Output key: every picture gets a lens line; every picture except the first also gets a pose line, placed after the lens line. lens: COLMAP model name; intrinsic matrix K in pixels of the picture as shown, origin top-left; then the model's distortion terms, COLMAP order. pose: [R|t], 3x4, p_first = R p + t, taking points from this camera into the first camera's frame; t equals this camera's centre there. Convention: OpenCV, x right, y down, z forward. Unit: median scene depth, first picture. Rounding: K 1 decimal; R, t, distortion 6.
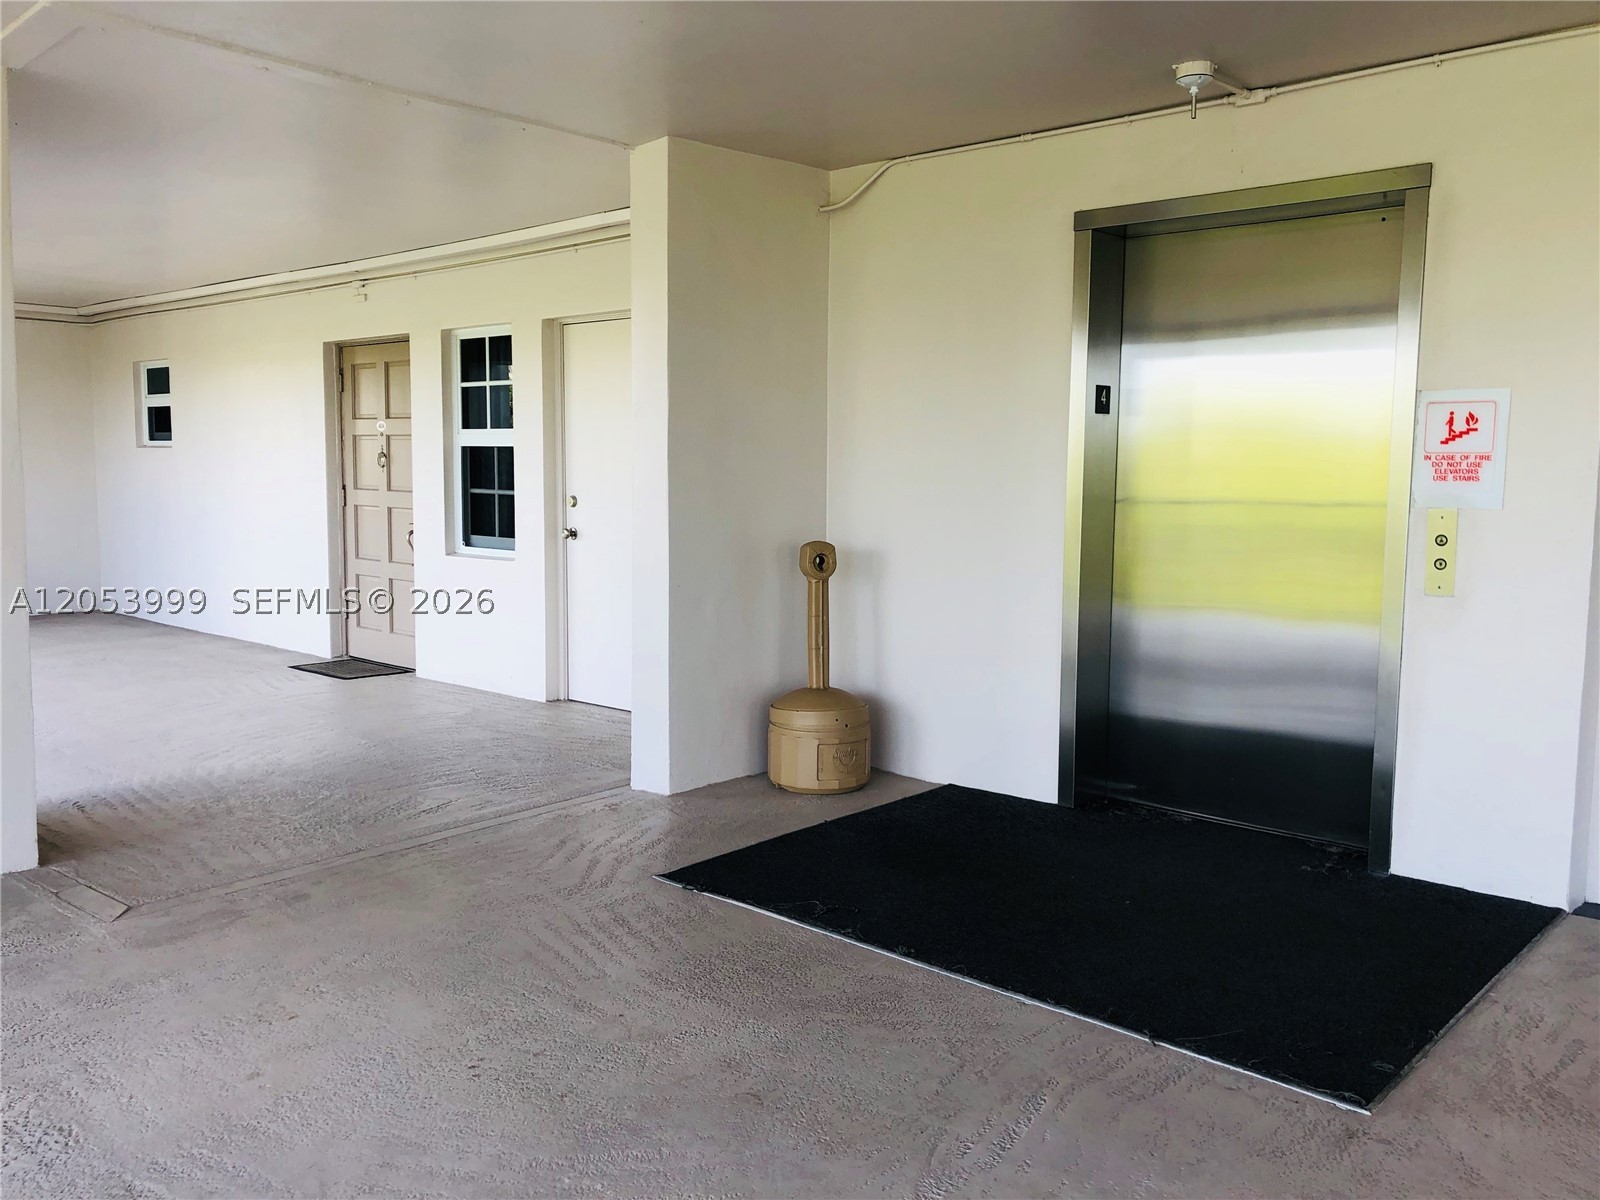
lens RADIAL K [[1304.0, 0, 796.5], [0, 1304.0, 591.6], [0, 0, 1]] dist [0.041462, -0.057240]
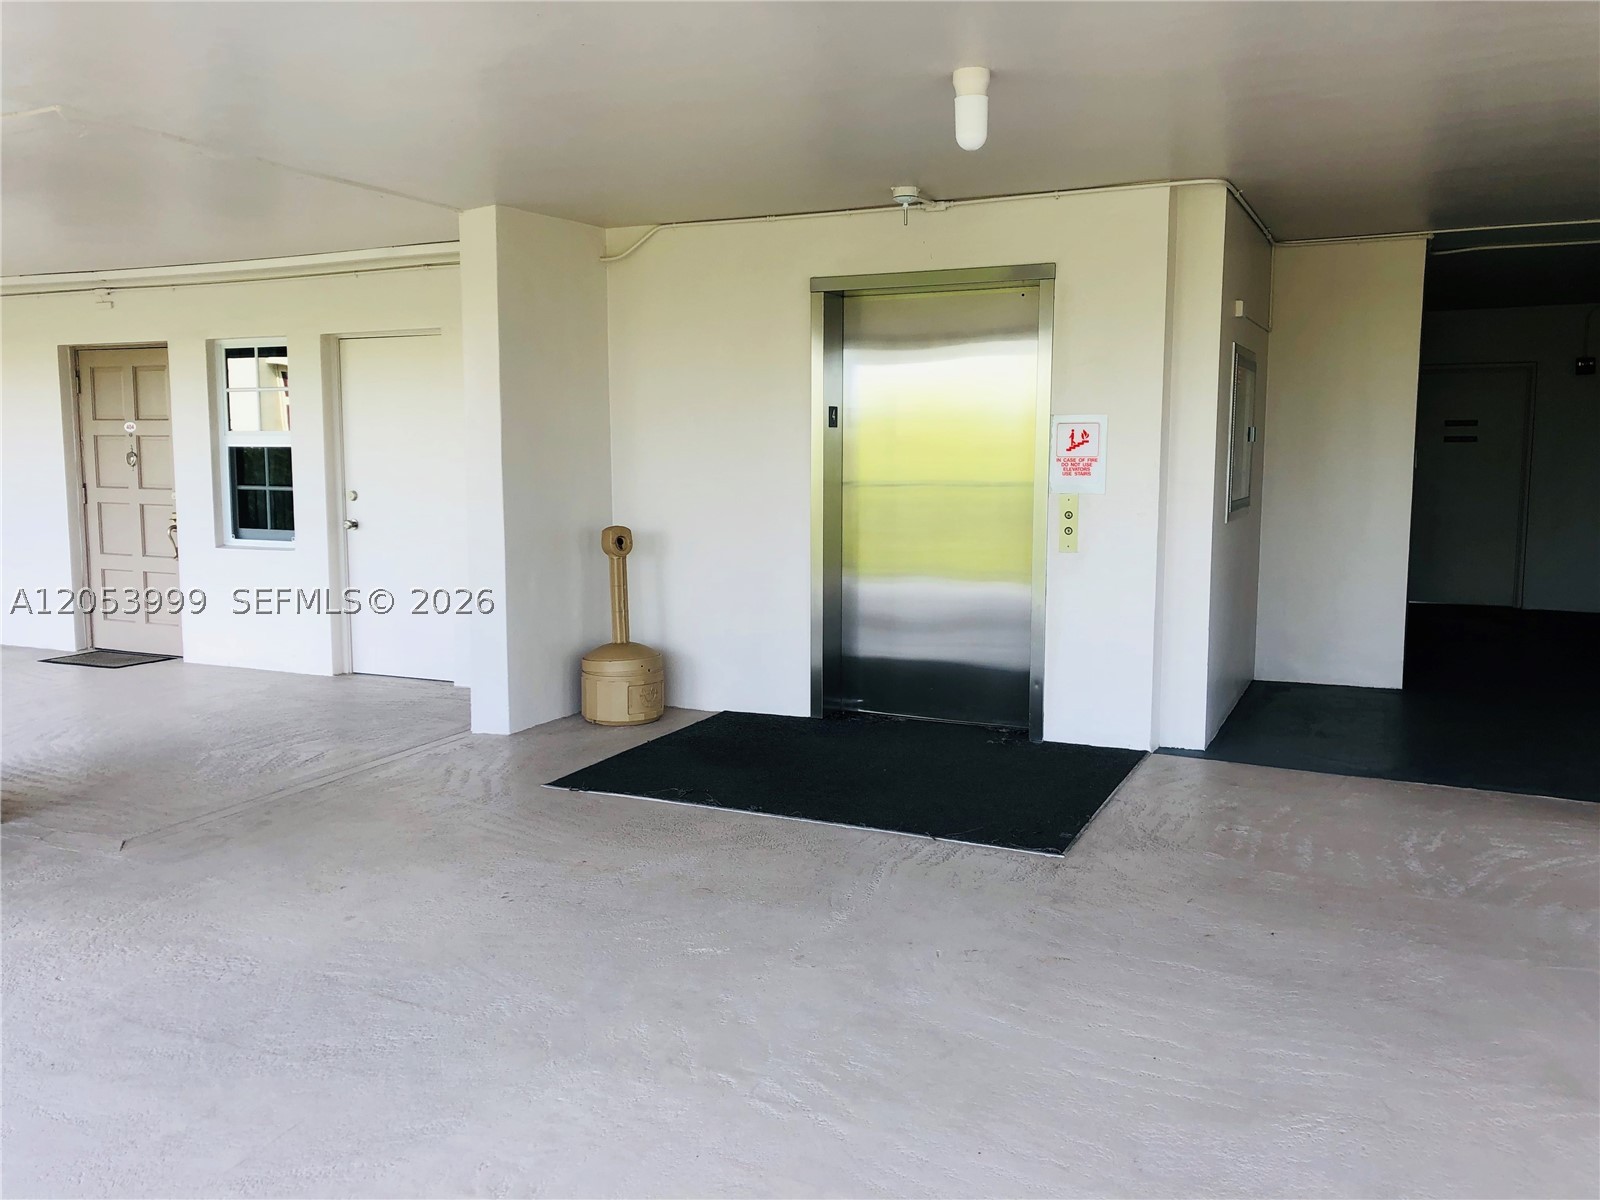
lens RADIAL K [[1290.5, 0, 800.0], [0, 1290.5, 600.0], [0, 0, 1]] dist [0.007266, 0.003096]
pose [[0.954565, -0.043484, 0.294812, -0.134213], [0.036561, 0.998912, 0.028957, 0.002157], [-0.295751, -0.016862, 0.955116, -0.178182]]
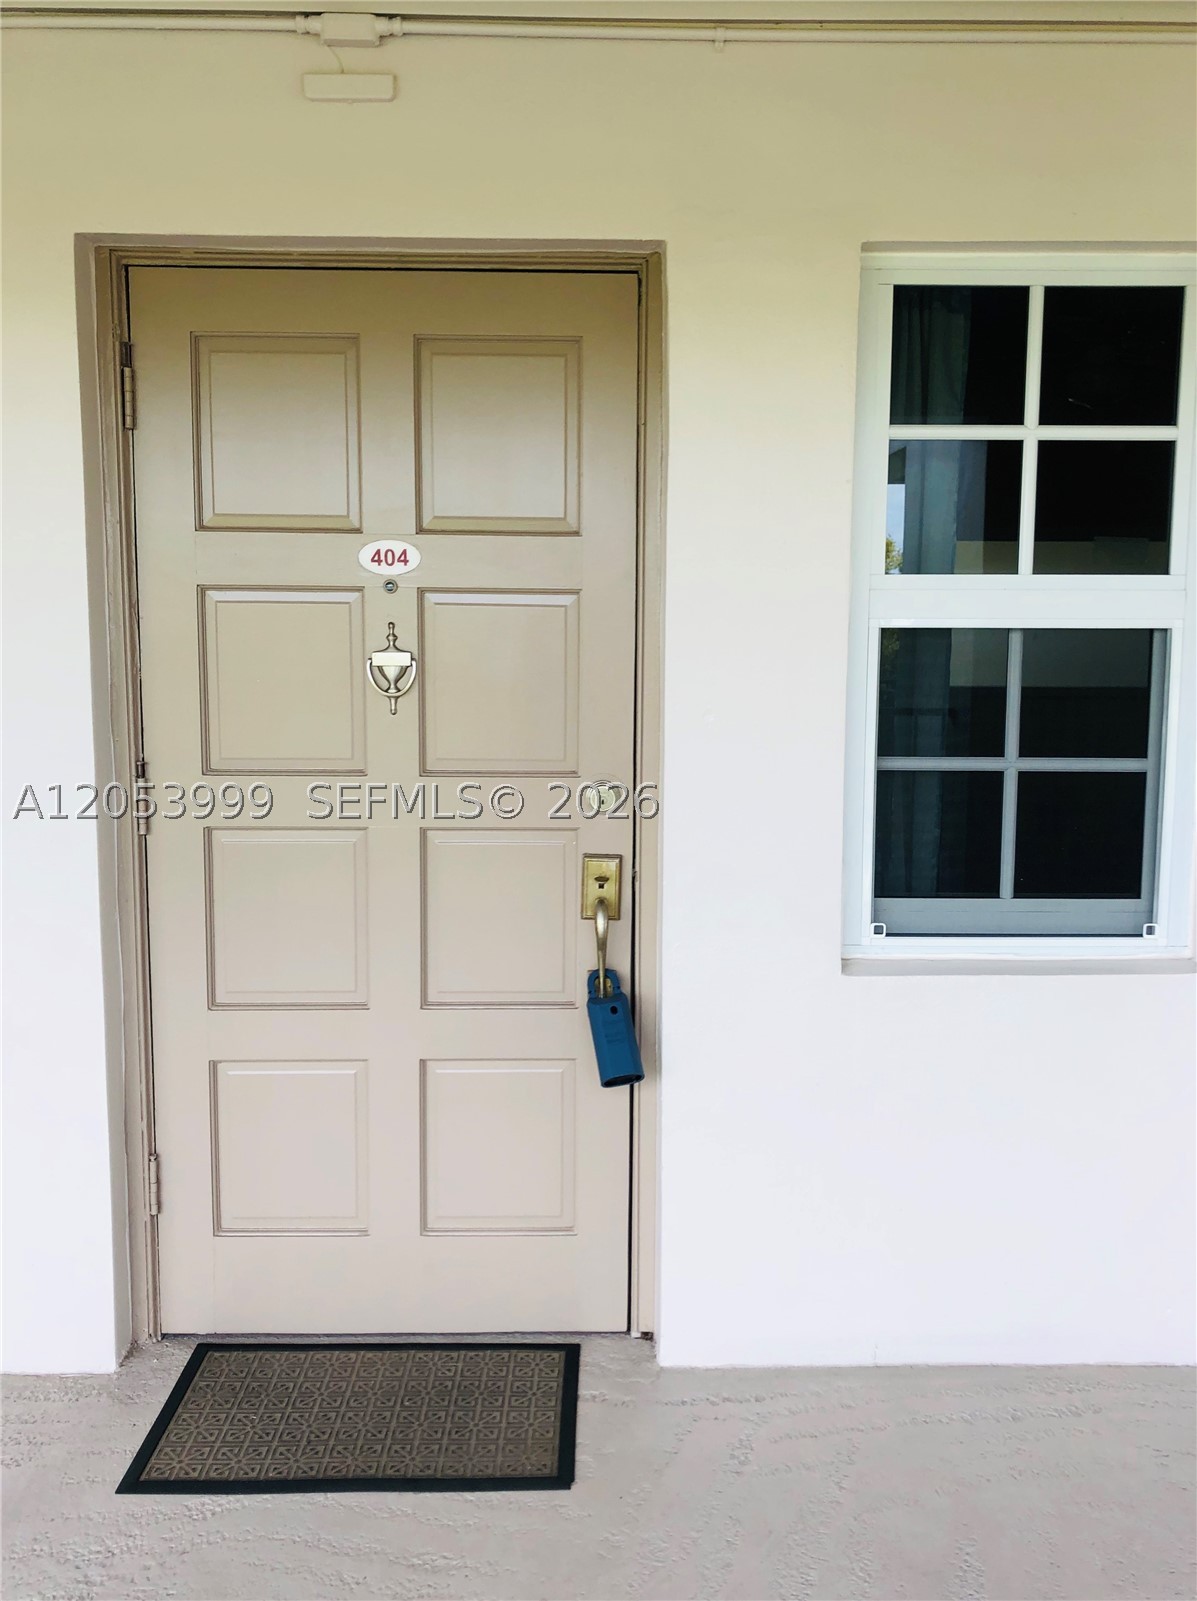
lens RADIAL K [[1304.8, 0, 598.5], [0, 1304.8, 800.5], [0, 0, 1]] dist [0.041462, -0.057240]
pose [[0.728303, -0.074528, 0.681191, -0.565170], [0.070906, 0.996928, 0.033263, -0.090797], [-0.681577, 0.024074, 0.731350, 0.874140]]
